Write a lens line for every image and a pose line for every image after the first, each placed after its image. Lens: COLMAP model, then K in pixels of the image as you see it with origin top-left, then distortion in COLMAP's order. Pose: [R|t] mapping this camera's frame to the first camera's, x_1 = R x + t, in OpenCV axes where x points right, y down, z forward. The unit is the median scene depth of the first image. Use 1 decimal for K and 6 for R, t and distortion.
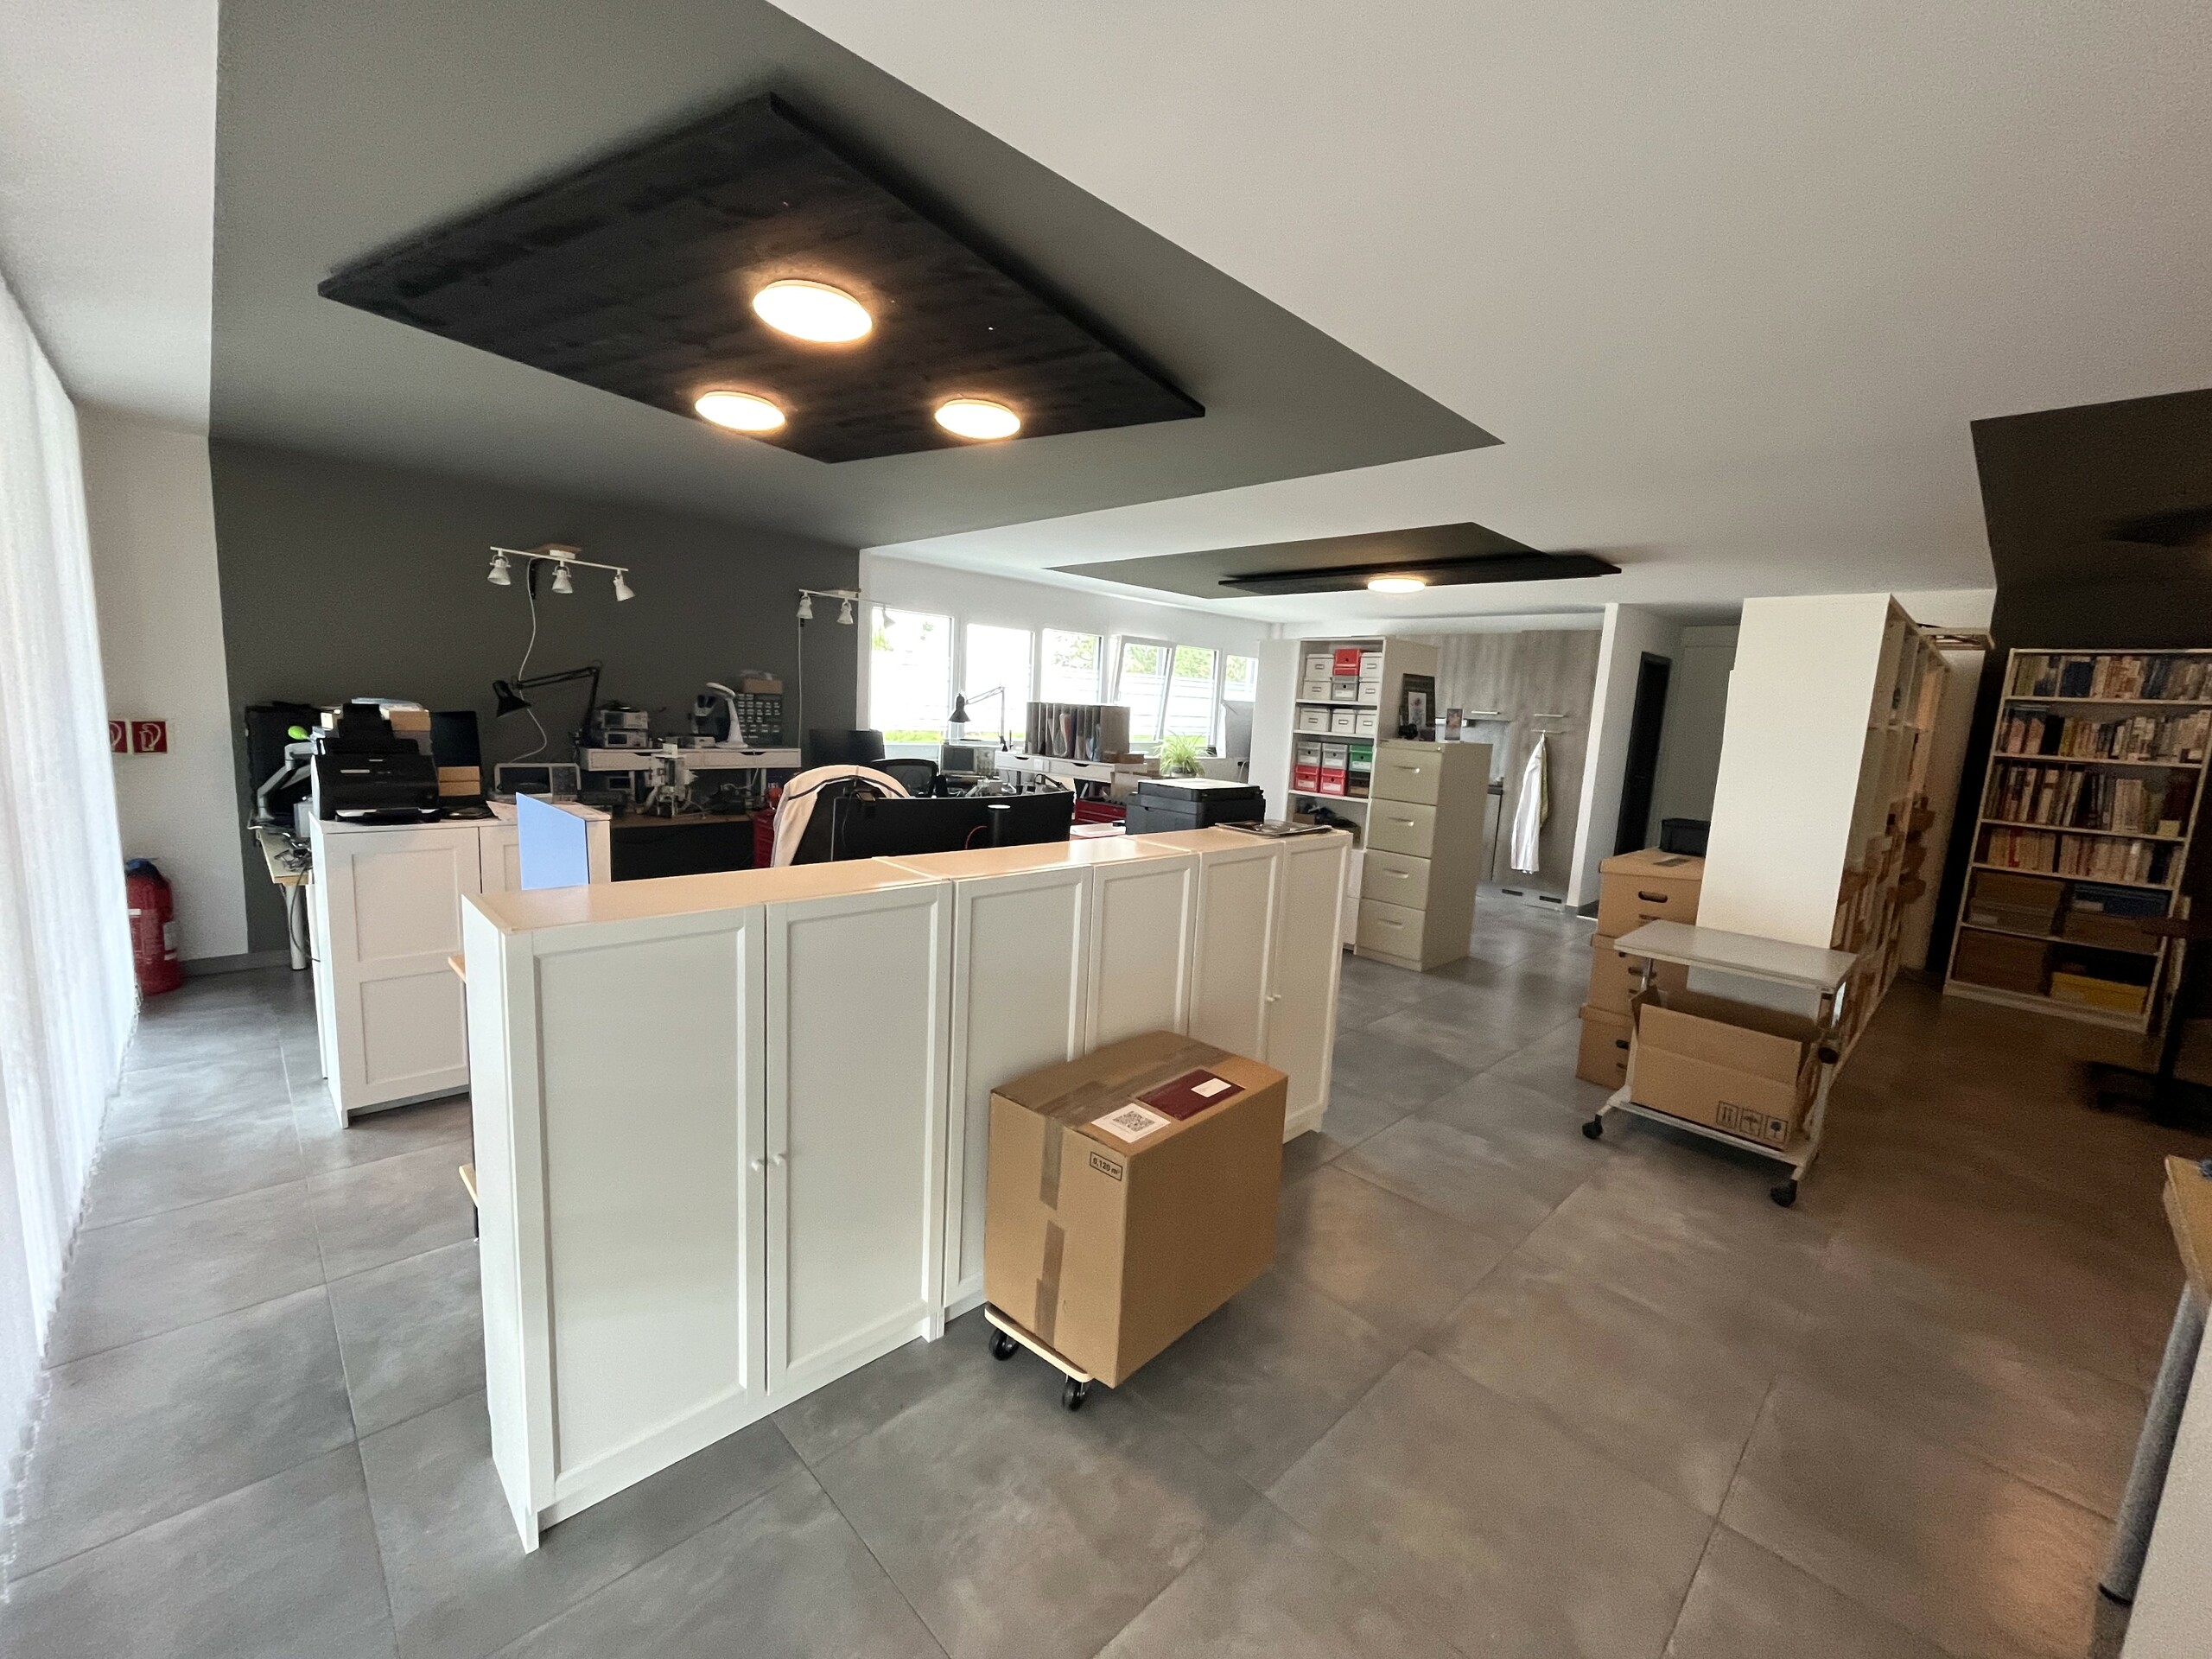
lens RADIAL K [[908.2, 0, 1101.9], [0, 908.2, 829.1], [0, 0, 1]] dist [0.000227, 0.000054]
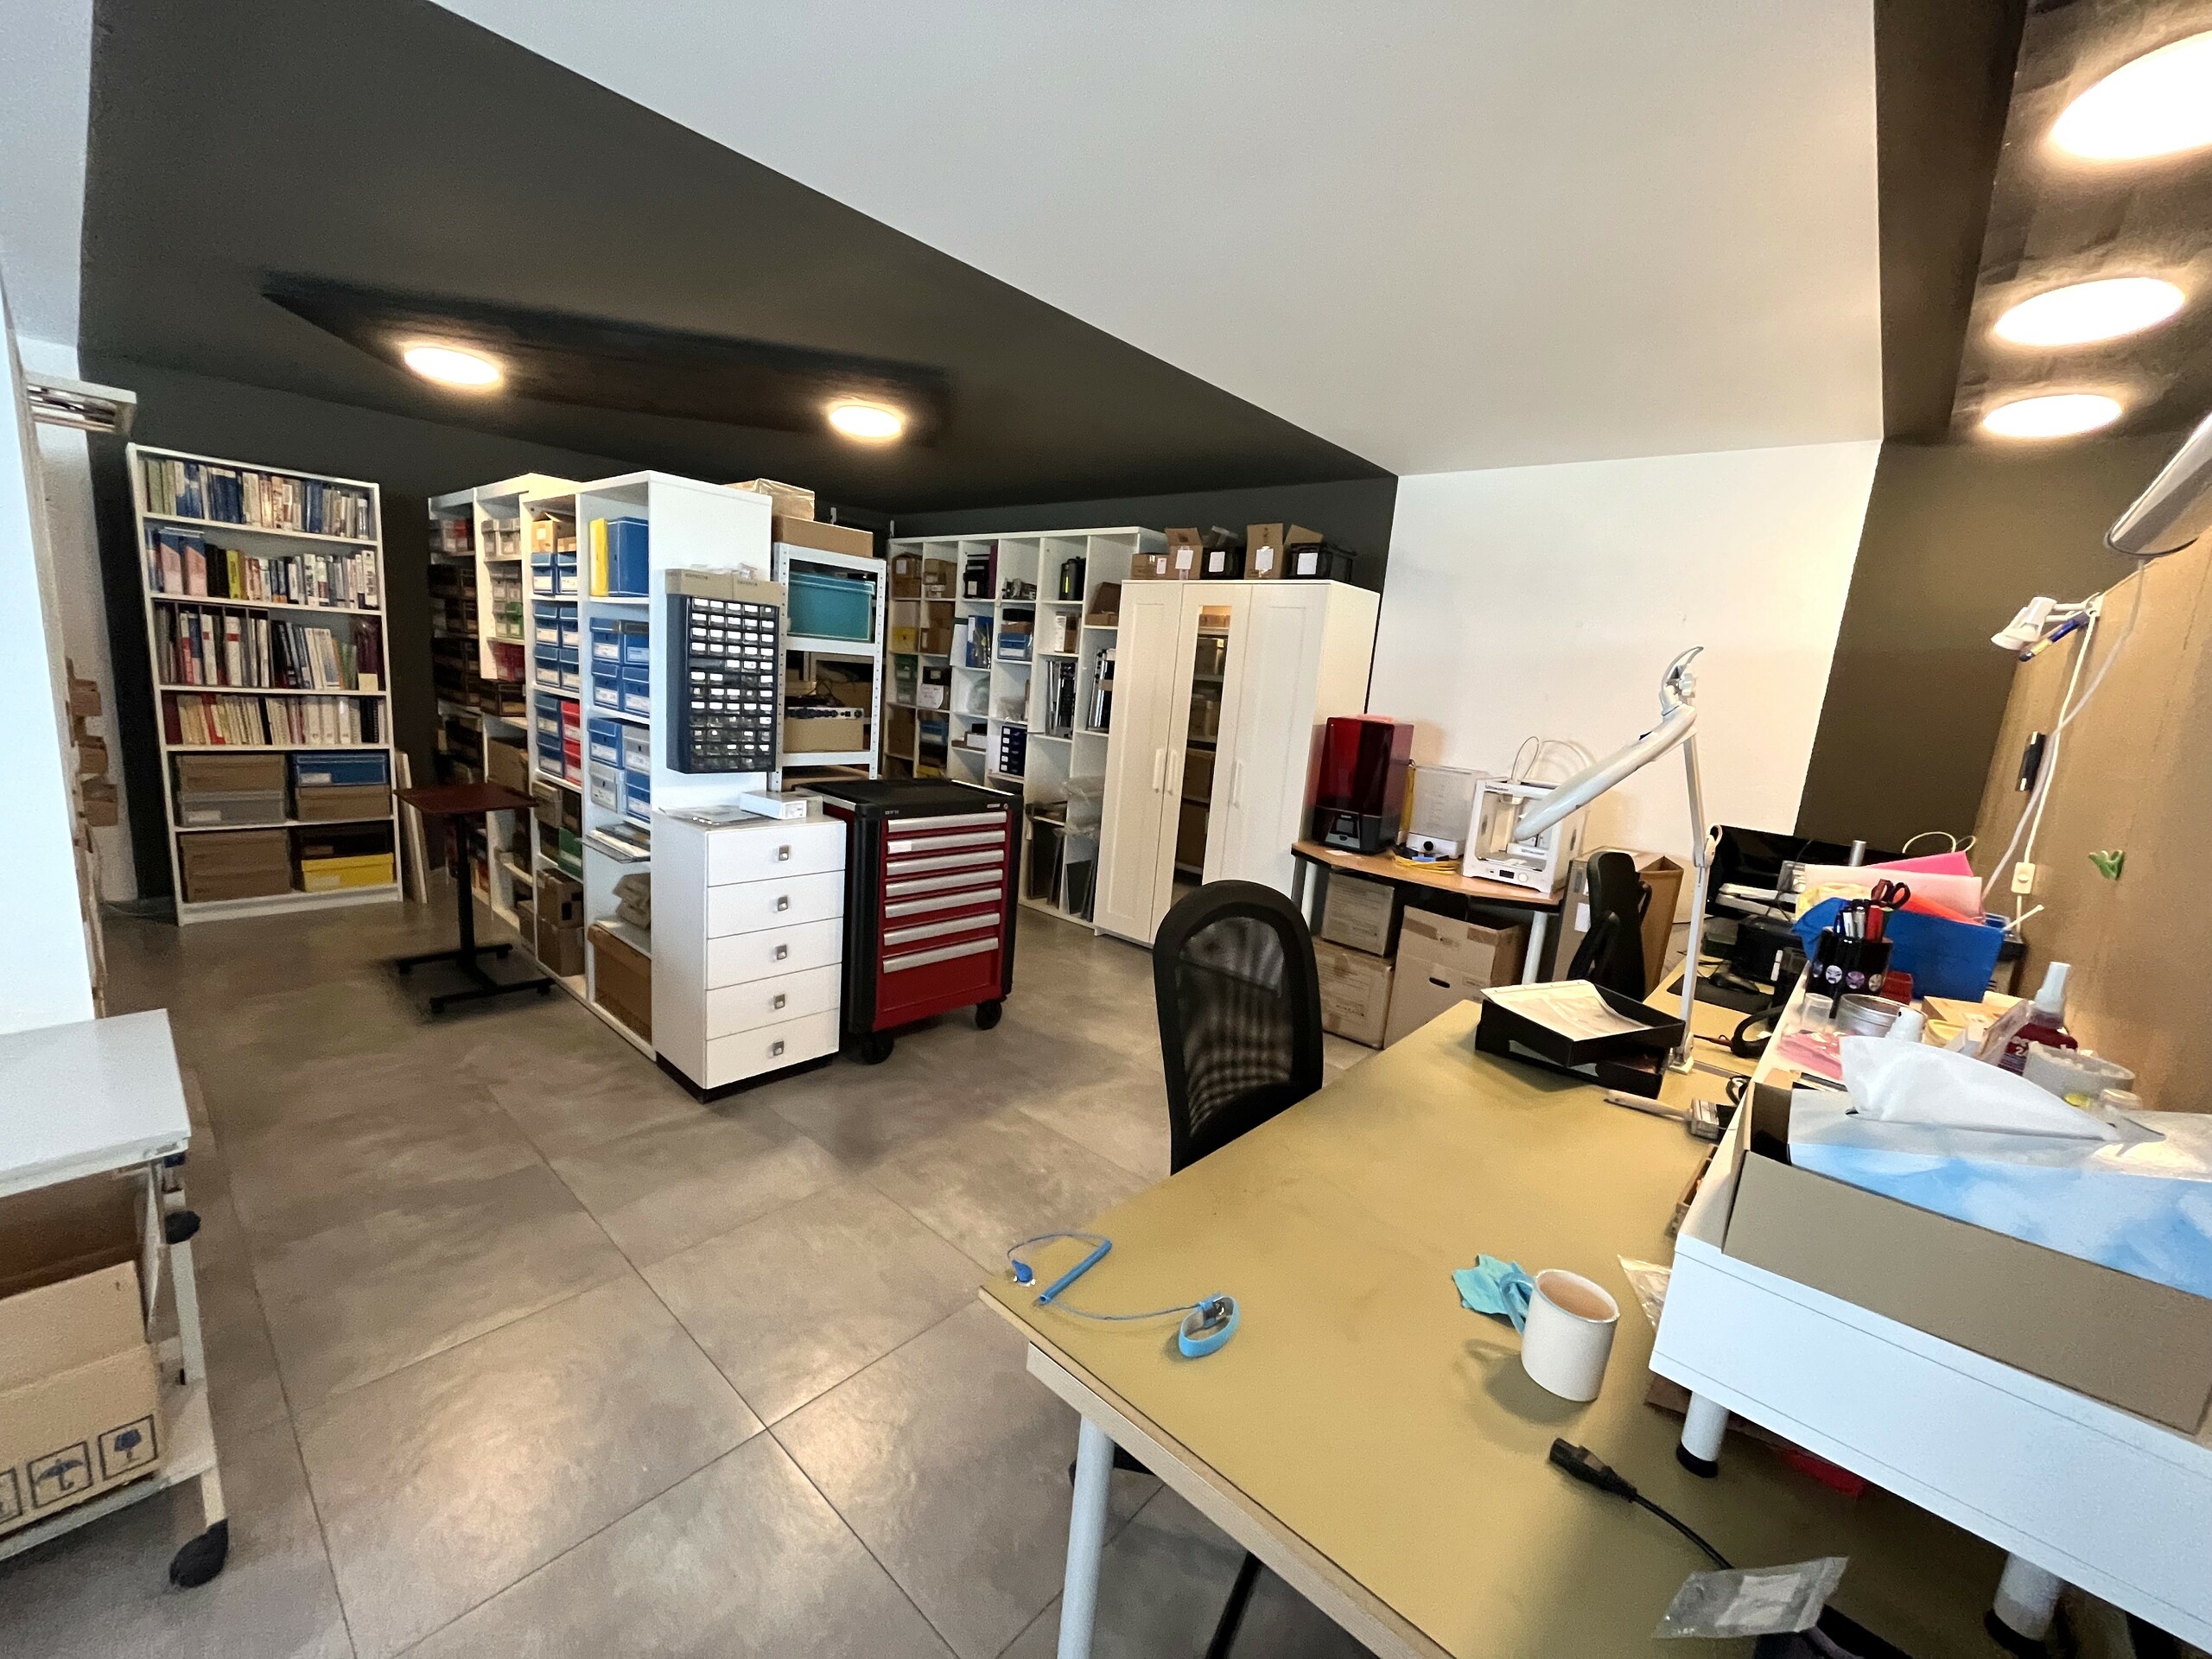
lens RADIAL K [[889.7, 0, 1099.5], [0, 889.7, 833.7], [0, 0, 1]] dist [-0.001402, -0.000352]
pose [[-0.063630, -0.241268, 0.968370, 0.197758], [0.053267, 0.968132, 0.244708, -0.030414], [-0.996551, 0.067153, -0.048751, 0.287898]]
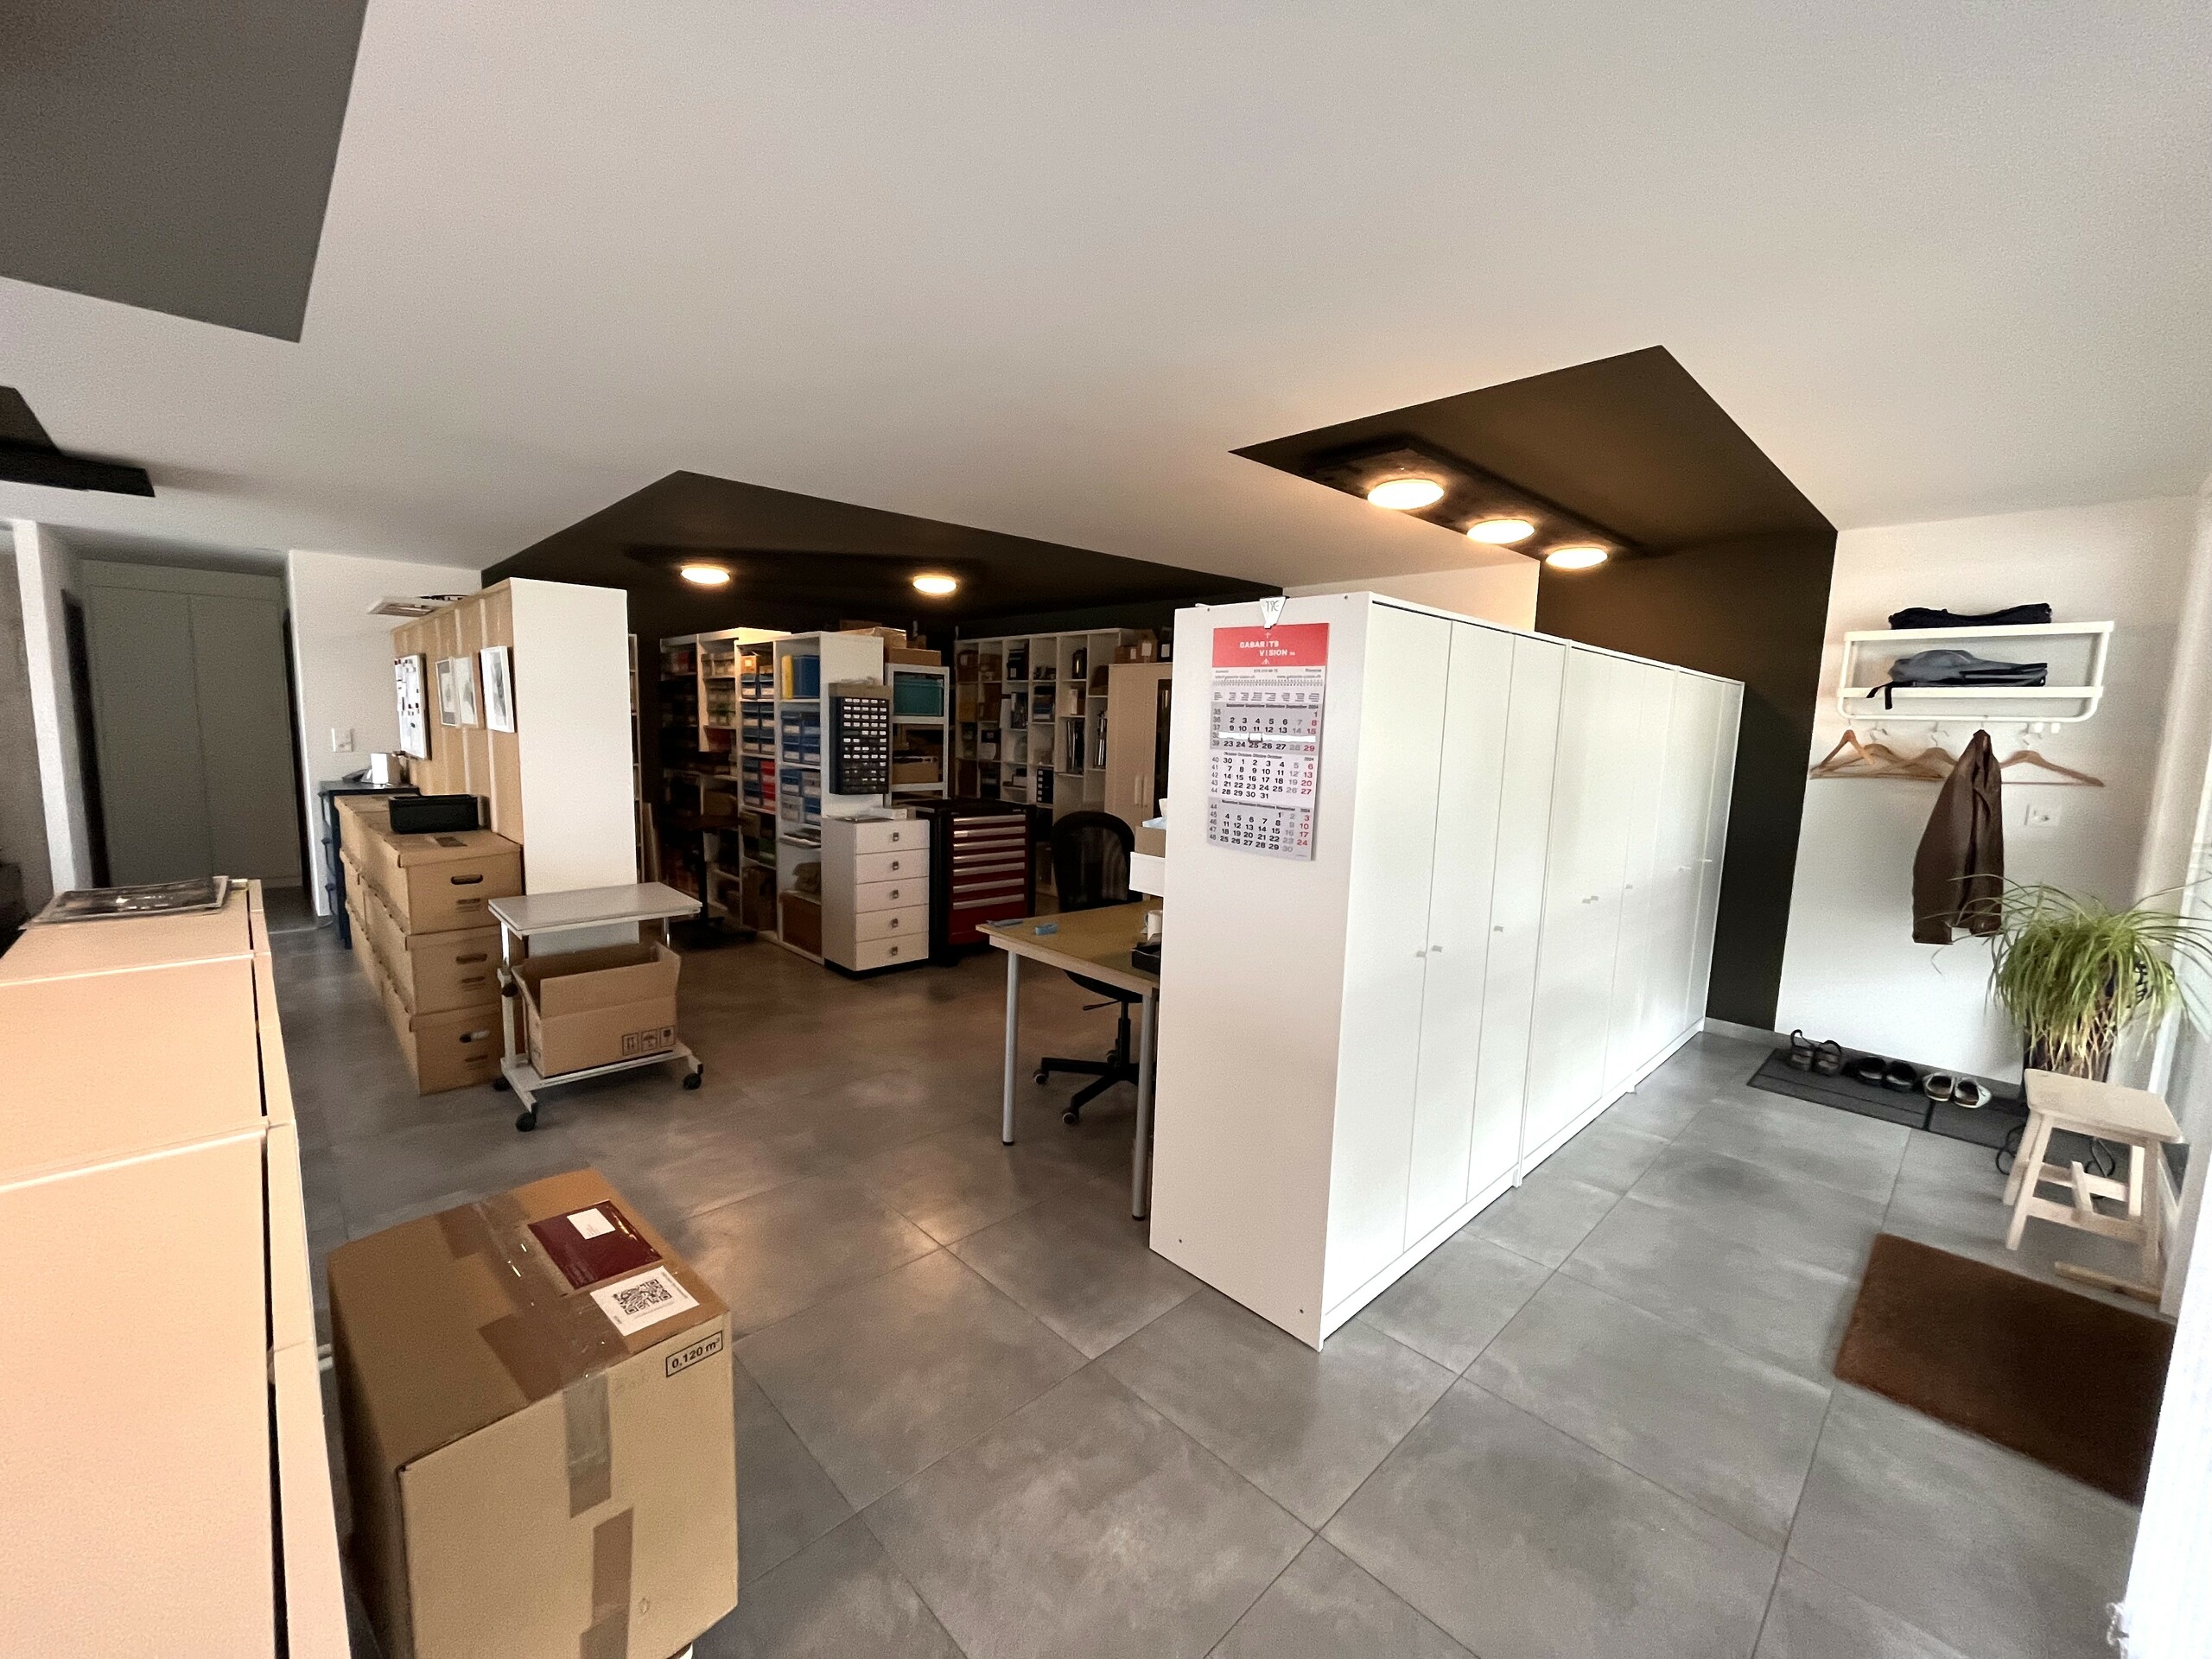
lens RADIAL K [[889.7, 0, 1099.5], [0, 889.7, 833.7], [0, 0, 1]] dist [-0.001402, -0.000352]
pose [[0.013396, -0.177230, 0.984078, -0.208934], [0.110994, 0.978348, 0.174687, -0.043193], [-0.993731, 0.106886, 0.032777, 0.203411]]
